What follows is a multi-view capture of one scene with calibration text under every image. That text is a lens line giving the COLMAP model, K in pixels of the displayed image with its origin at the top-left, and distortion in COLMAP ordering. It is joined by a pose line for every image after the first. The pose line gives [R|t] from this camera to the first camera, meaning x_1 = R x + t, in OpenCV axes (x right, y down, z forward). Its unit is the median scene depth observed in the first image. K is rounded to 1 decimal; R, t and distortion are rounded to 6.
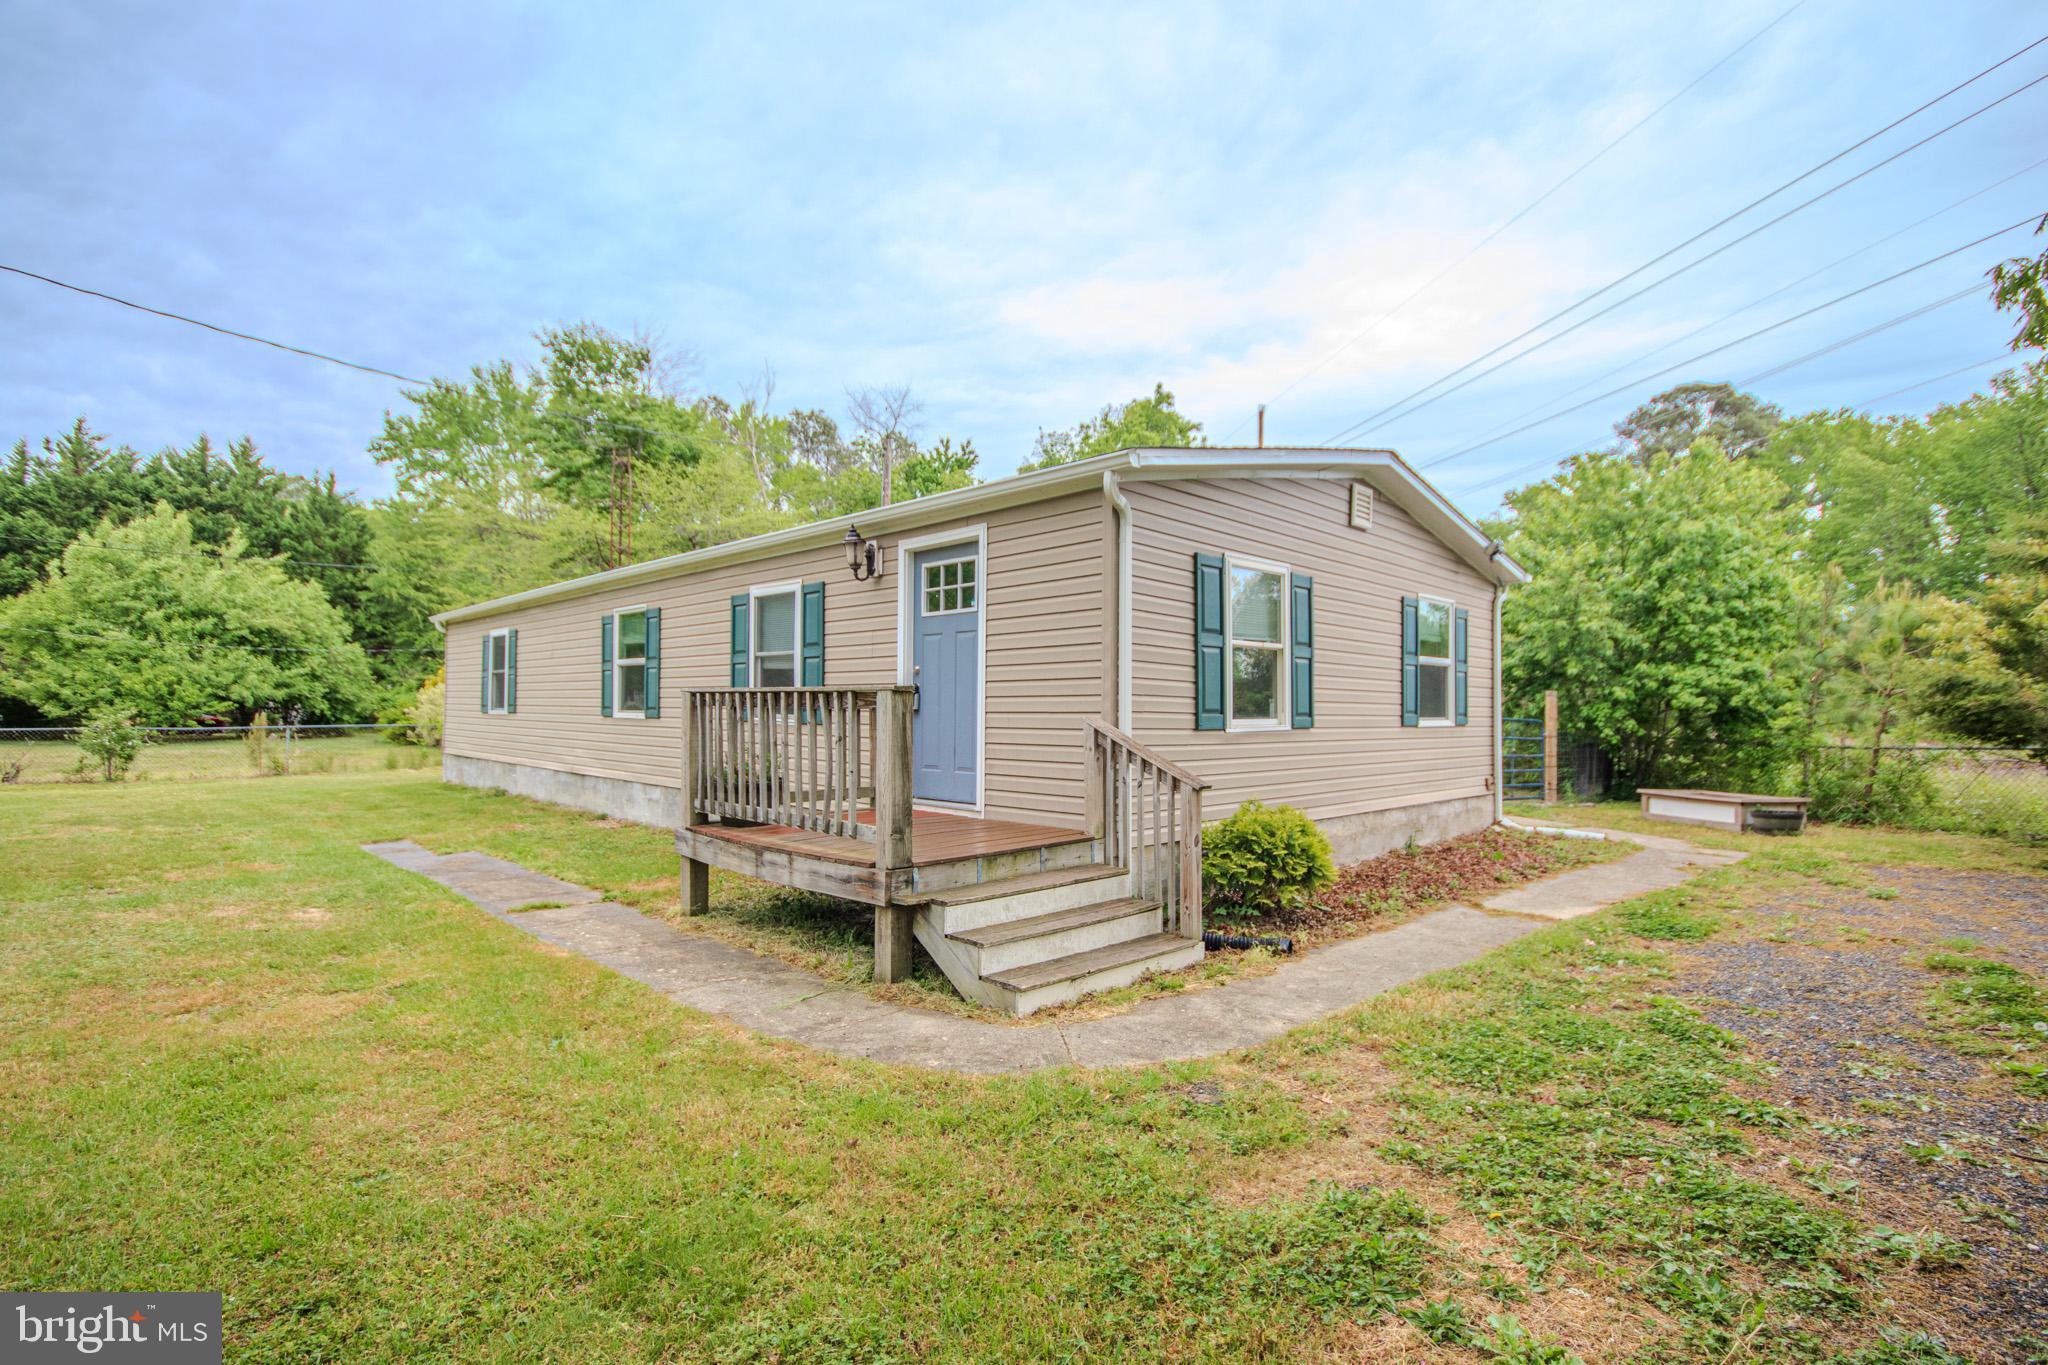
lens RADIAL K [[946.3, 0, 1031.3], [0, 946.3, 711.8], [0, 0, 1]] dist [0.002246, -0.007272]
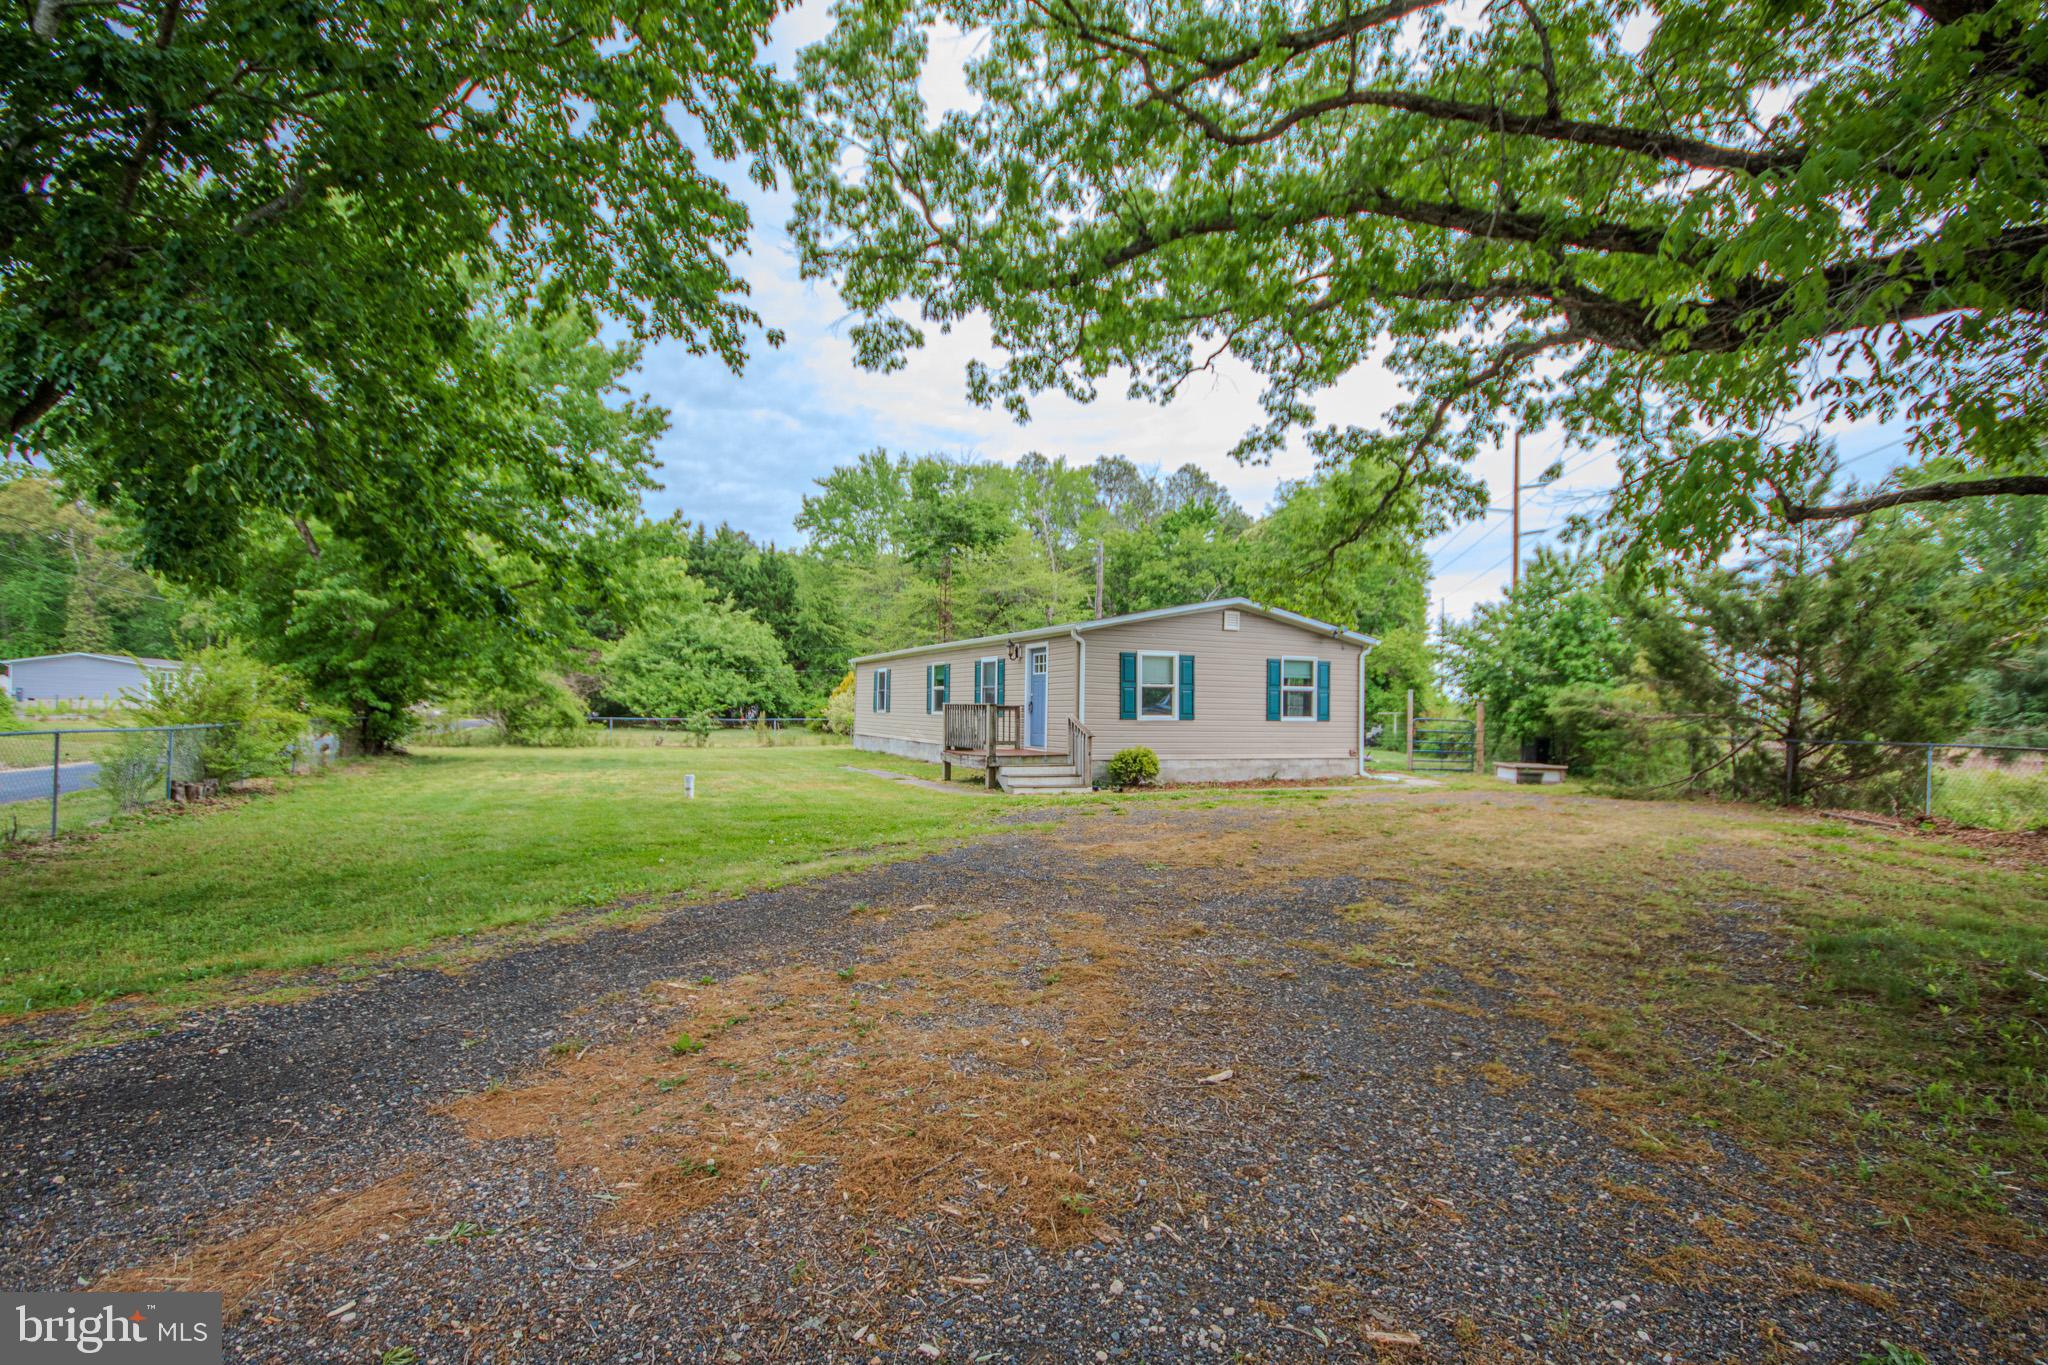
lens RADIAL K [[946.3, 0, 1031.3], [0, 946.3, 711.8], [0, 0, 1]] dist [0.002246, -0.007272]
pose [[0.940666, 0.005048, -0.339295, 0.195067], [-0.005820, 0.999982, -0.001257, 0.000570], [0.339283, 0.003157, 0.940679, -0.365941]]
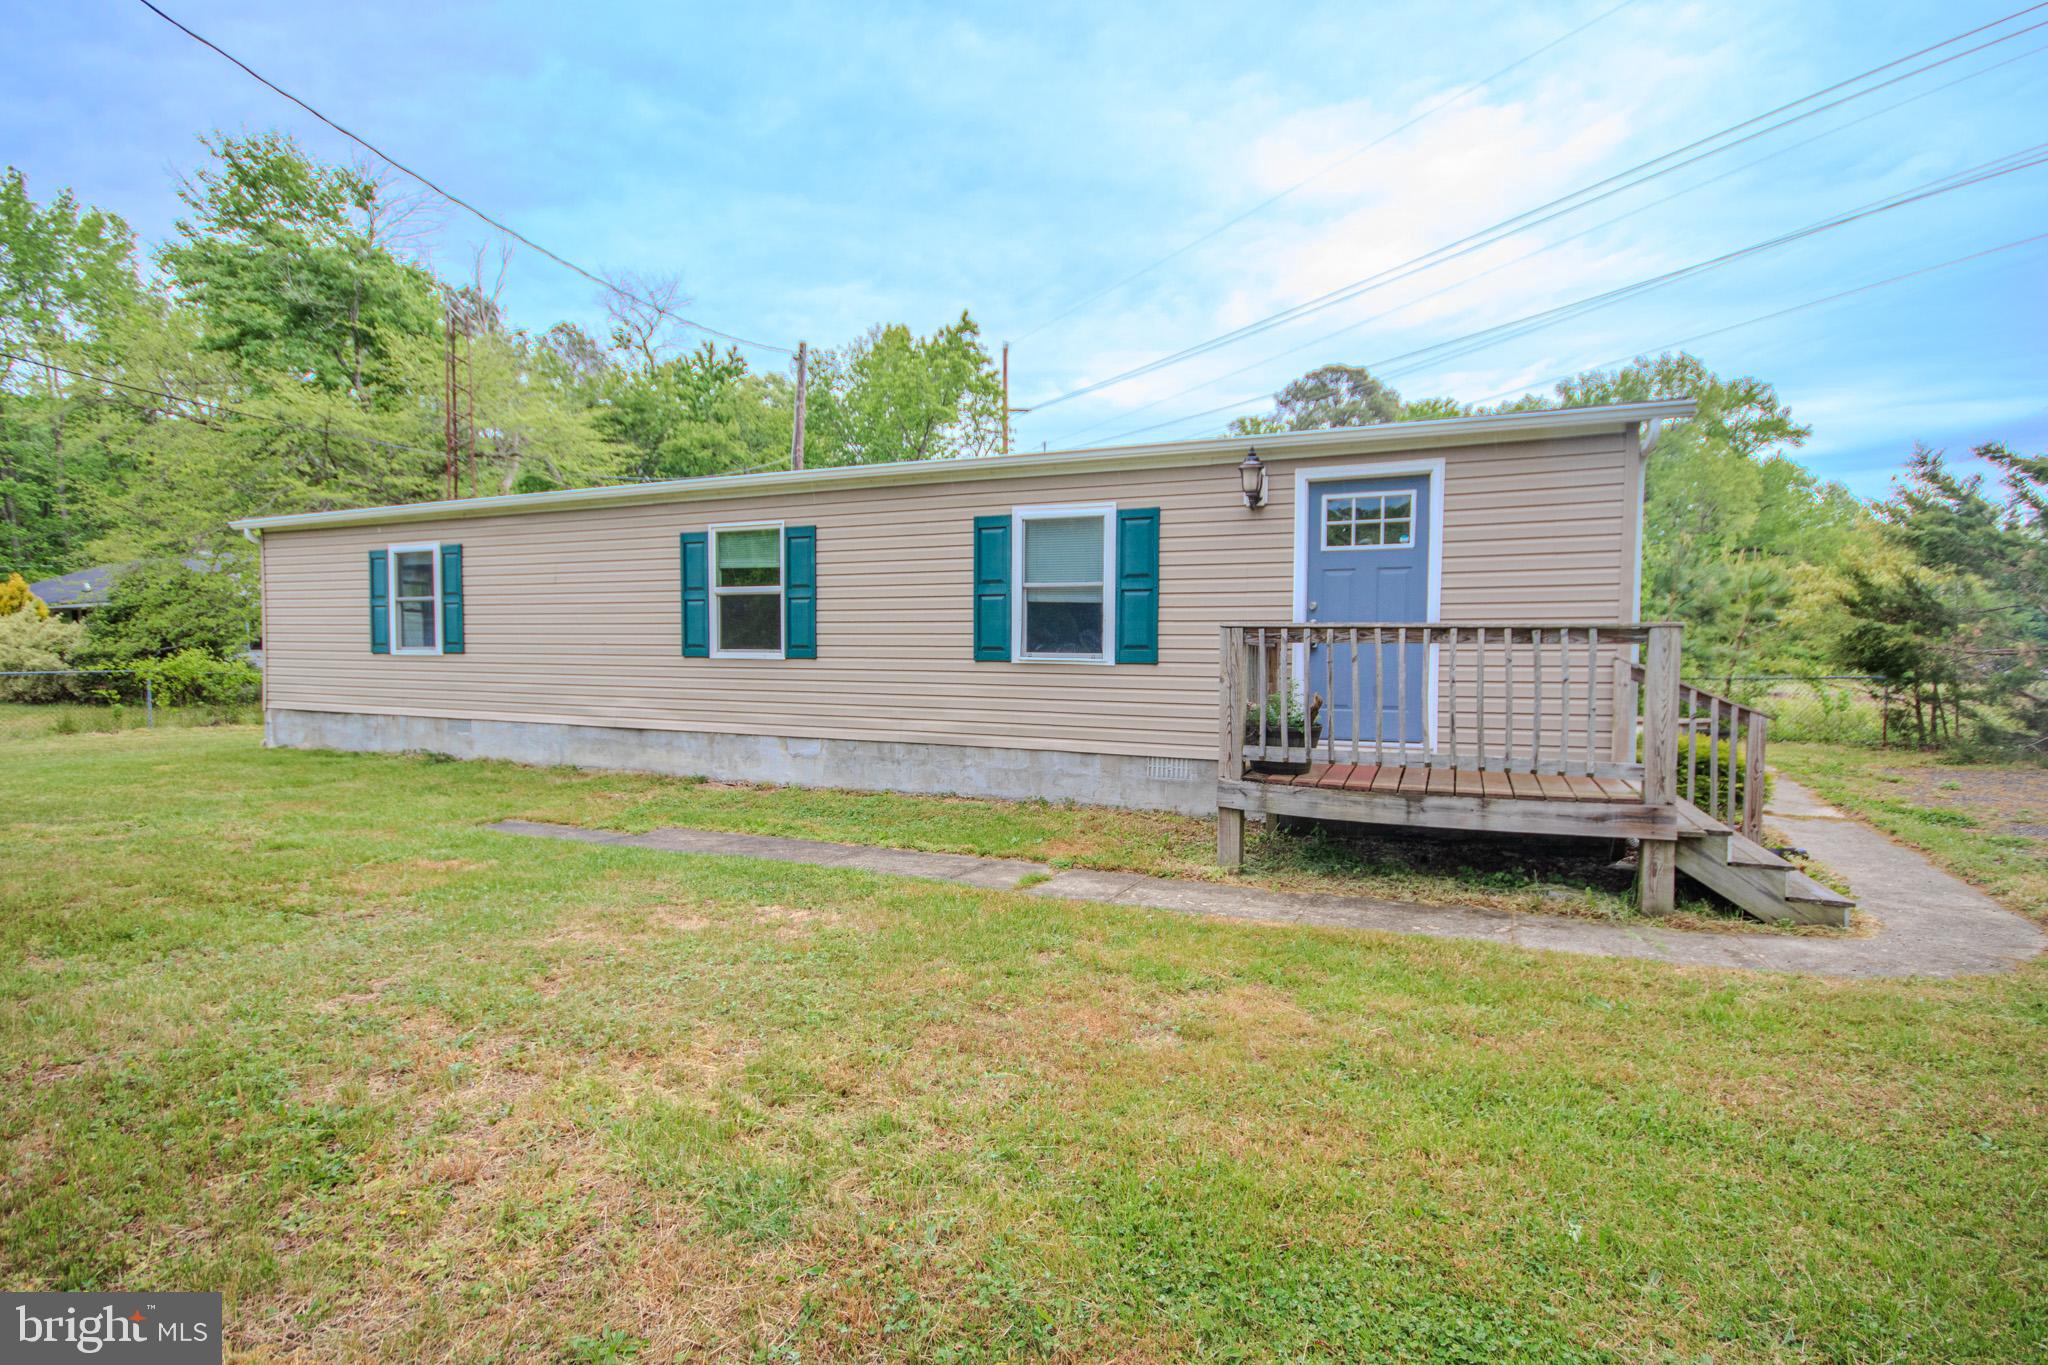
lens RADIAL K [[972.2, 0, 1029.6], [0, 972.2, 694.4], [0, 0, 1]] dist [0.001238, -0.000177]
pose [[0.932721, -0.016863, 0.360204, -0.200044], [0.001363, 0.999064, 0.043242, 0.000634], [-0.360596, -0.039842, 0.931871, 0.048431]]
